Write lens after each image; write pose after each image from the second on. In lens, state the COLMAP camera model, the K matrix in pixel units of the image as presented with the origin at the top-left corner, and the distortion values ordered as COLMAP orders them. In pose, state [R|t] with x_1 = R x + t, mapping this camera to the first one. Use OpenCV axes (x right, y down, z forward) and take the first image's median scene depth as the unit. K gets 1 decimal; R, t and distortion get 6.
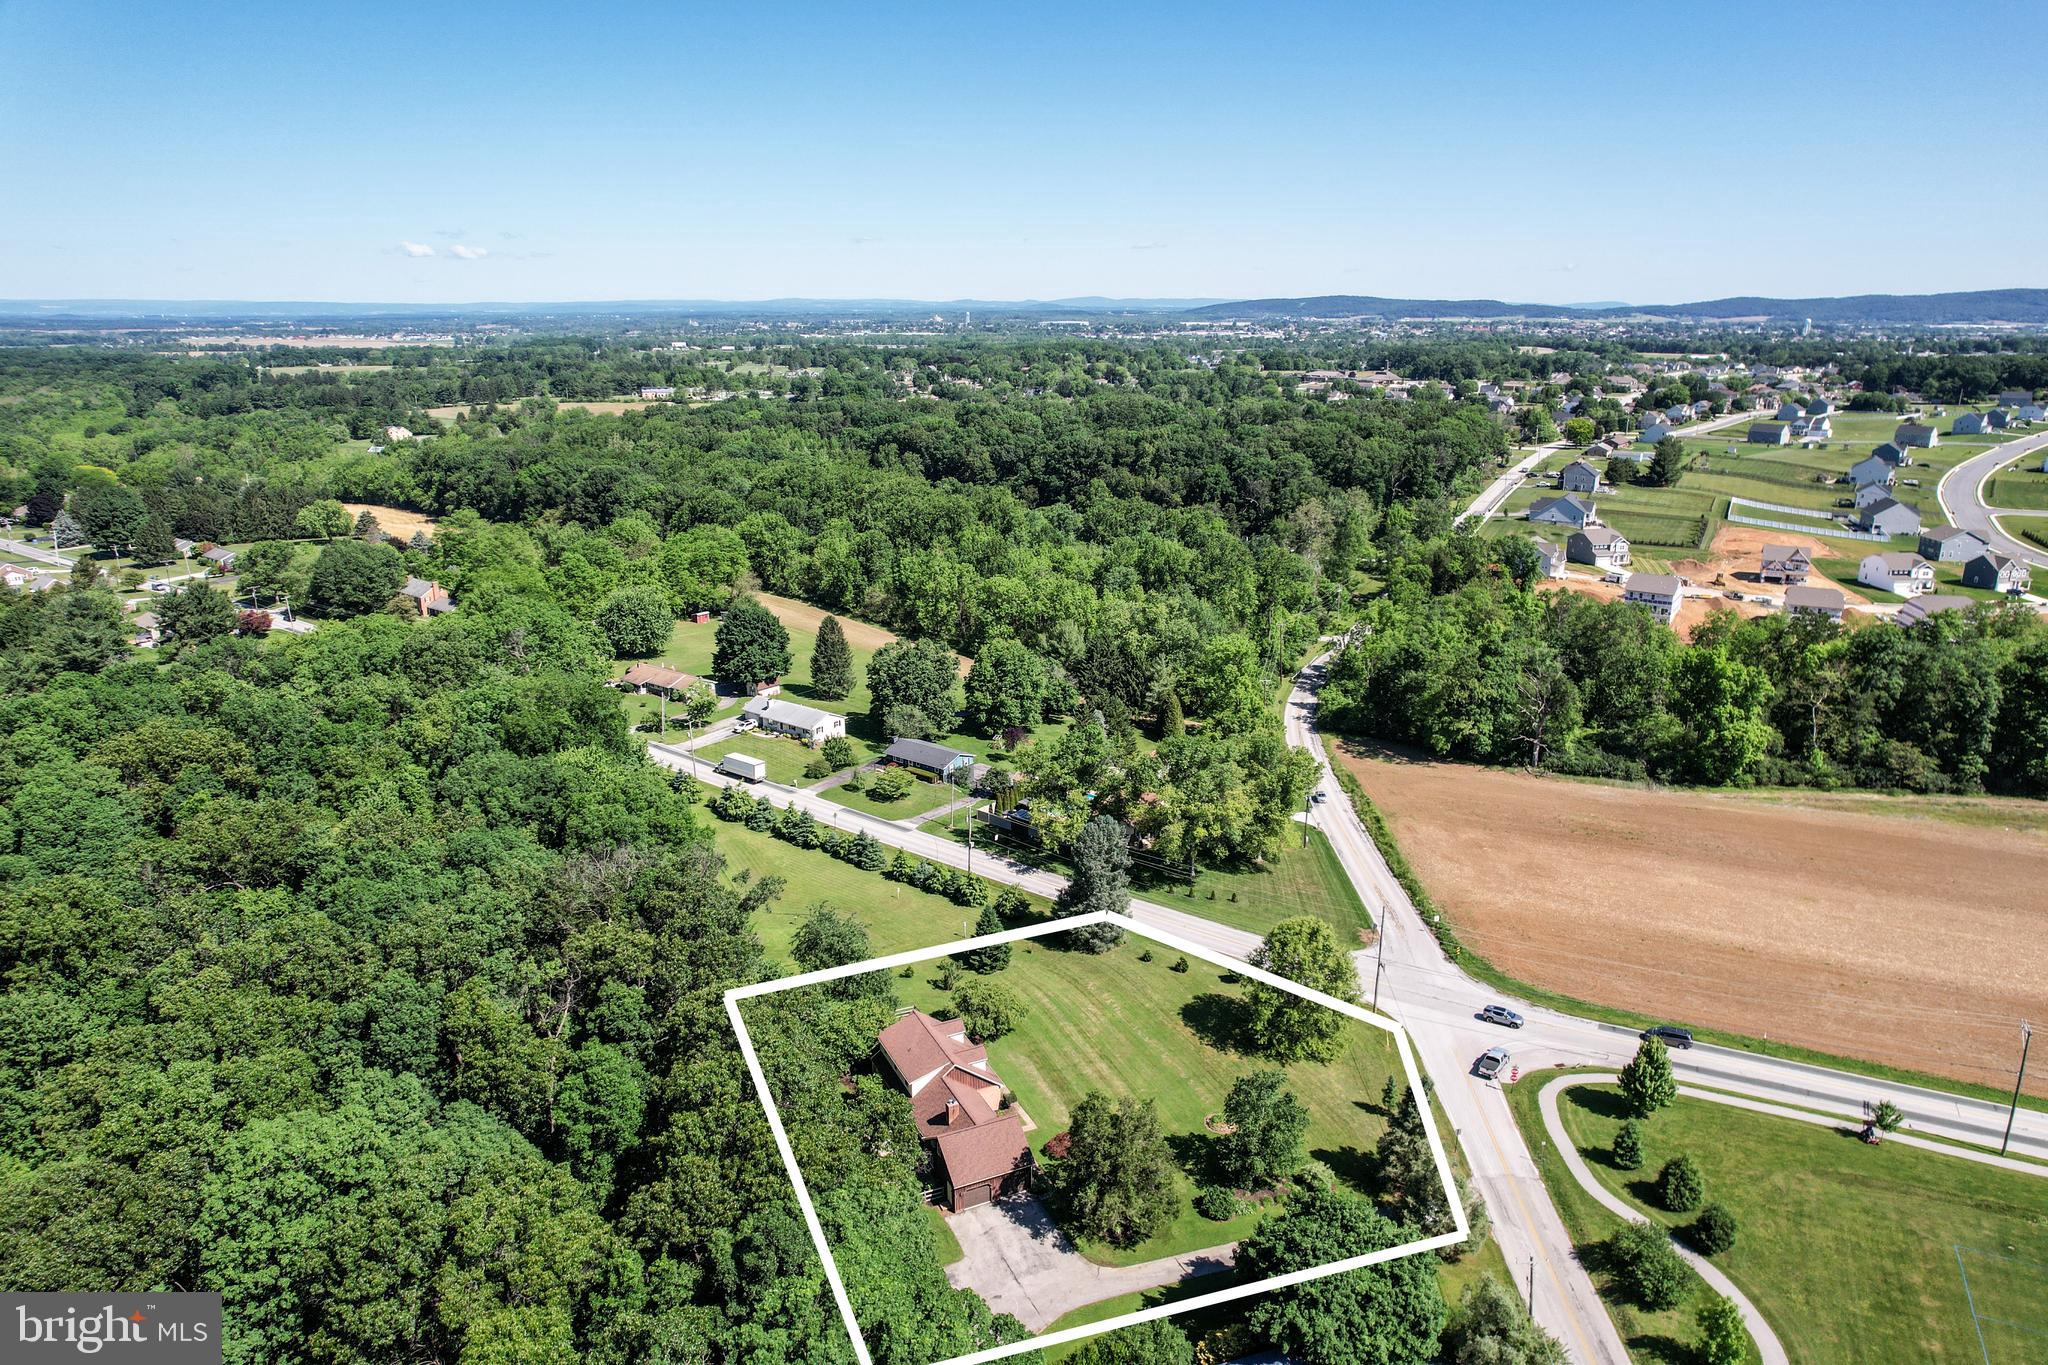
lens RADIAL K [[1328.2, 0, 1024.0], [0, 1328.2, 682.5], [0, 0, 1]] dist [-0.099001, 0.096640]
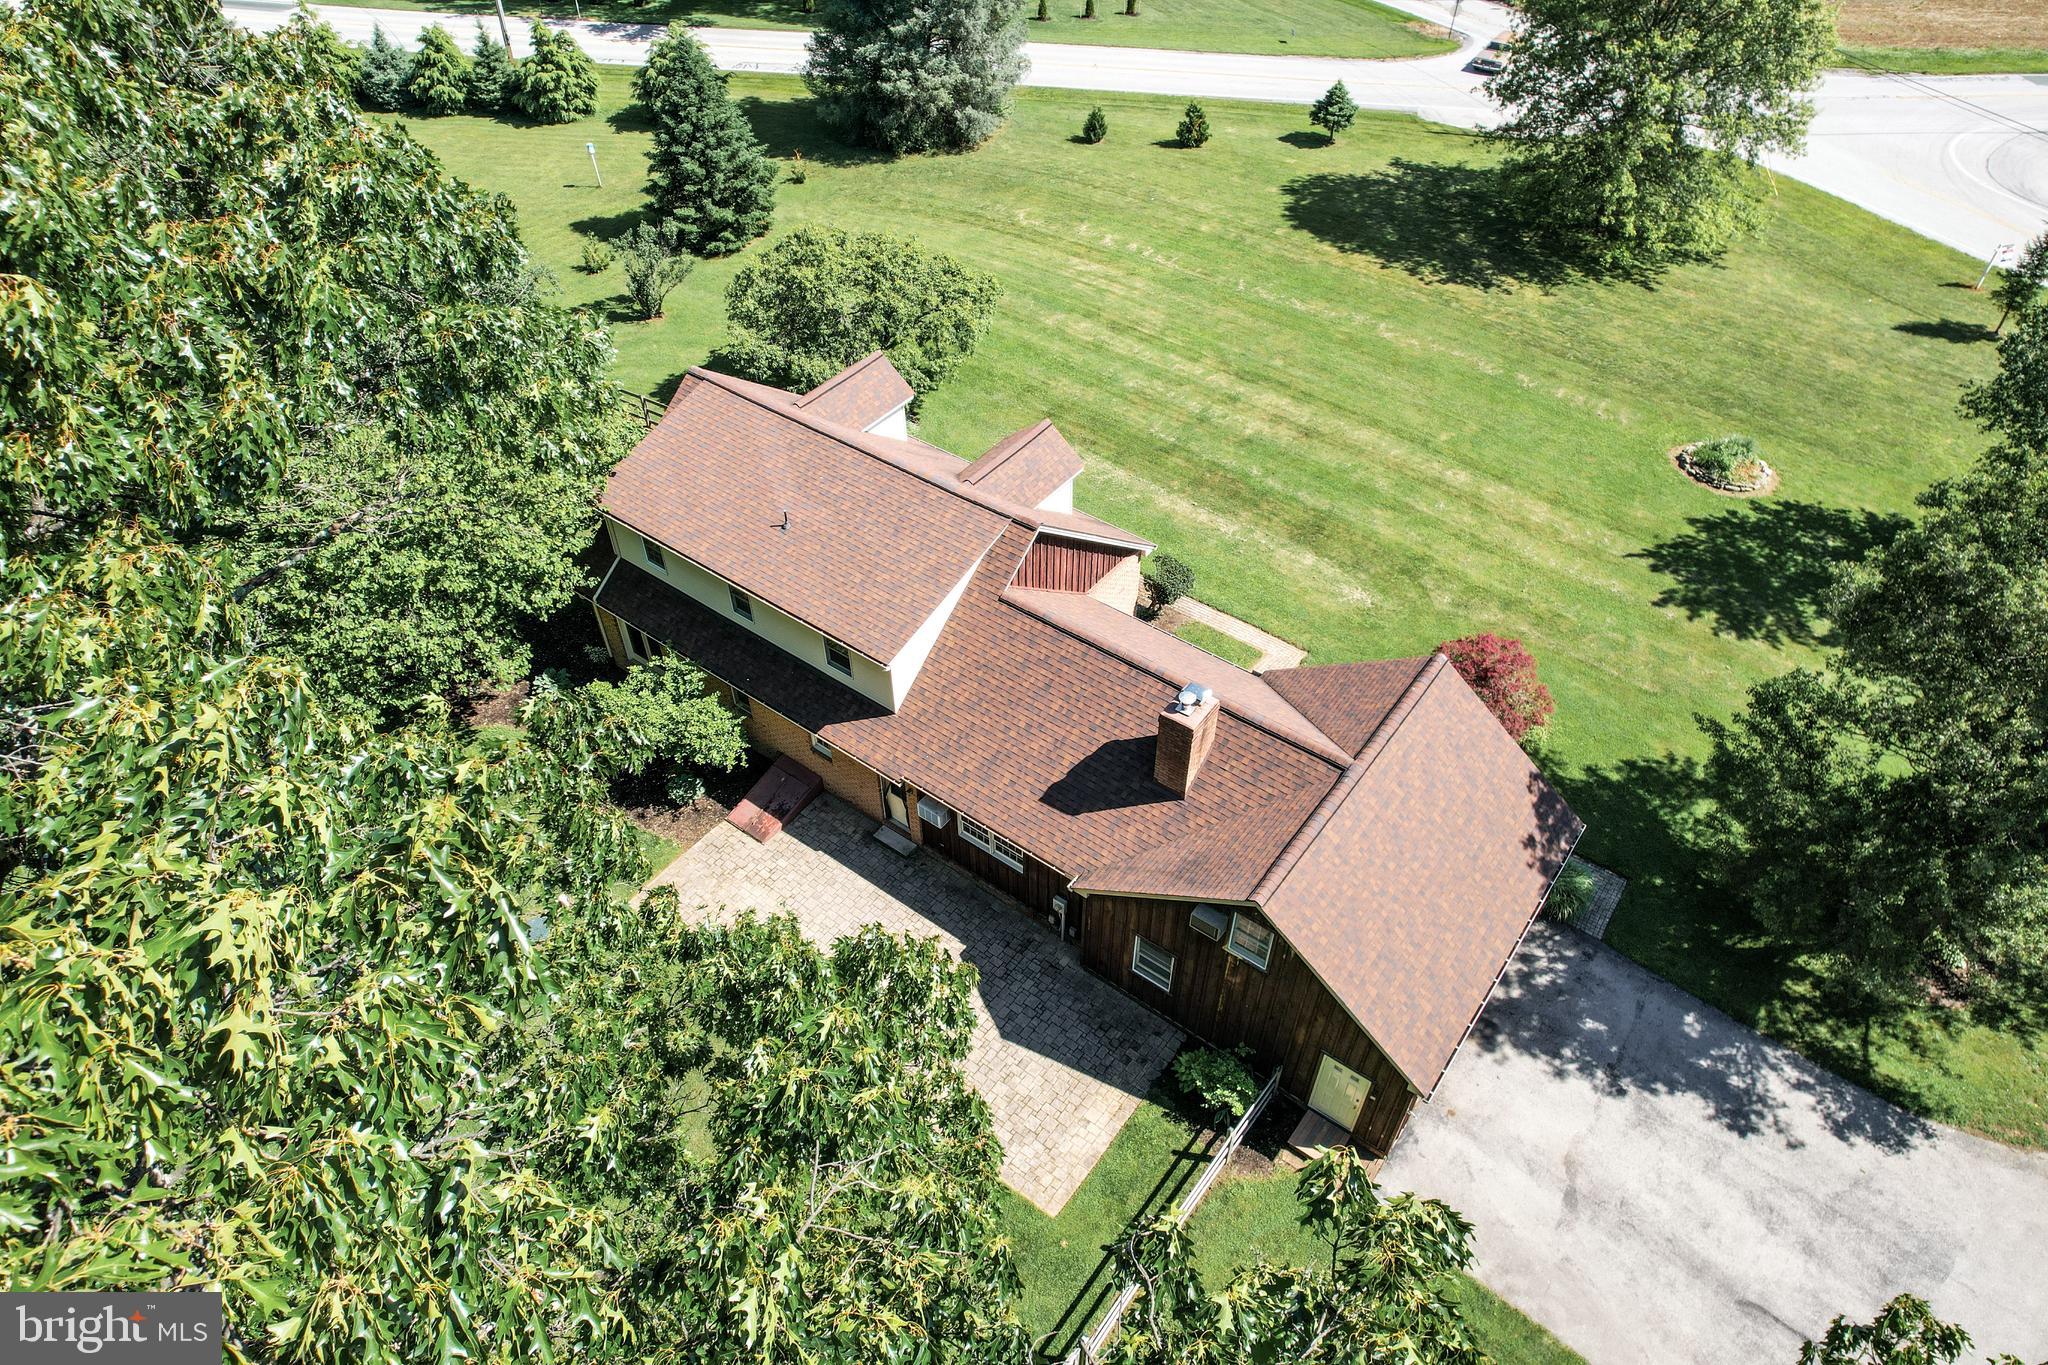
lens RADIAL K [[1328.2, 0, 1024.0], [0, 1328.2, 682.5], [0, 0, 1]] dist [-0.099001, 0.096640]
pose [[0.884189, -0.326319, 0.334254, -0.156971], [0.133352, 0.862098, 0.488881, 0.221790], [-0.447691, -0.387690, 0.805772, 0.892556]]
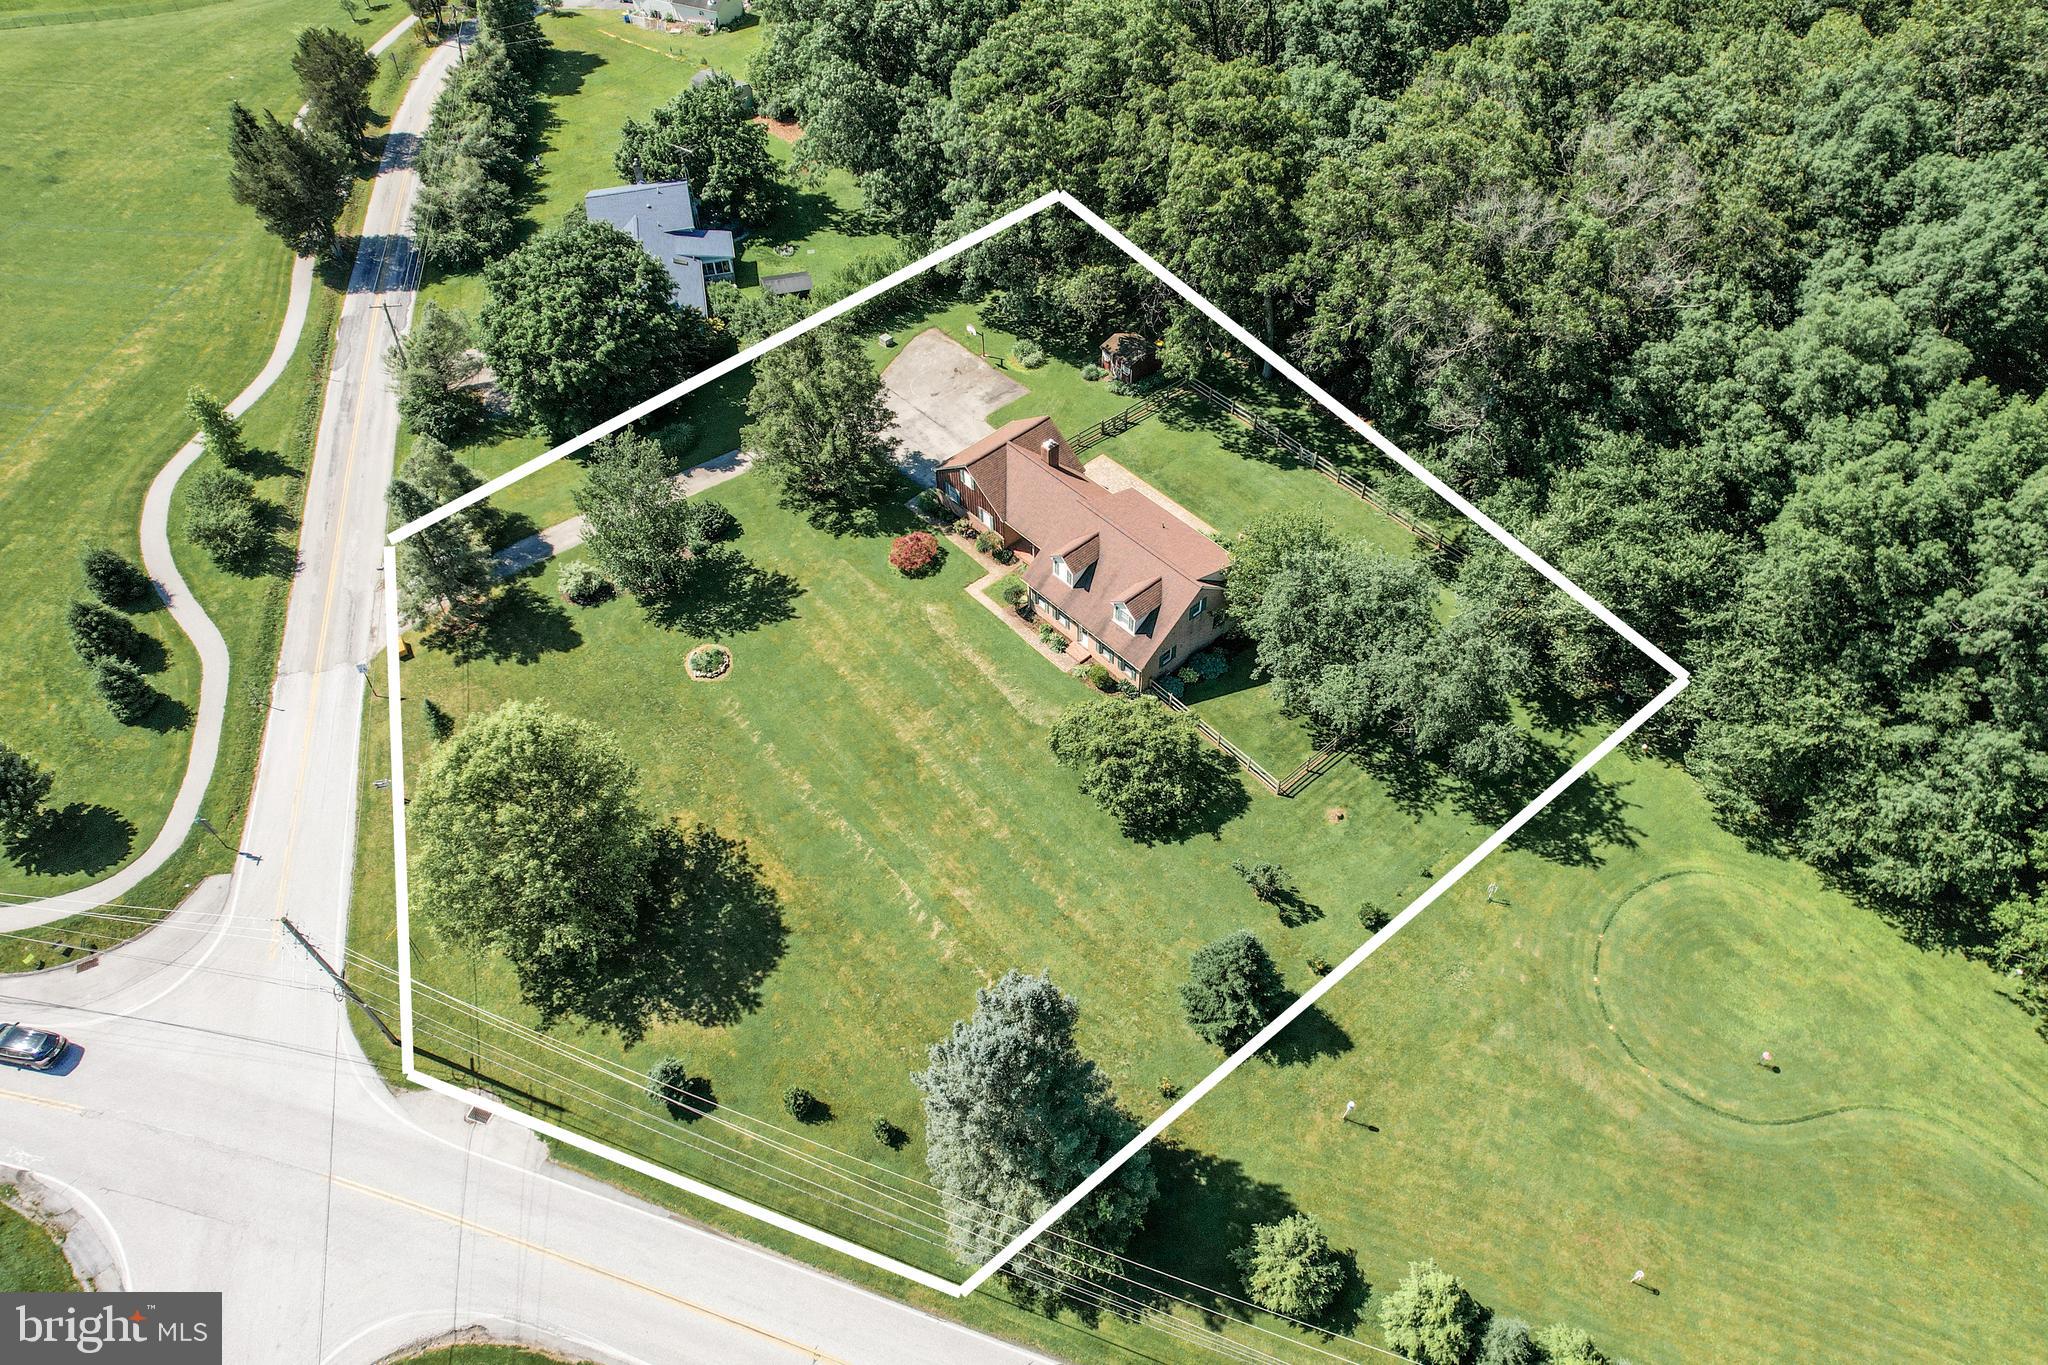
lens RADIAL K [[1328.2, 0, 1024.0], [0, 1328.2, 682.5], [0, 0, 1]] dist [-0.099001, 0.096640]
pose [[-0.955355, 0.233608, -0.180896, 0.135481], [-0.068869, 0.419322, 0.905222, -0.328176], [0.287321, 0.877267, -0.384513, 1.491385]]
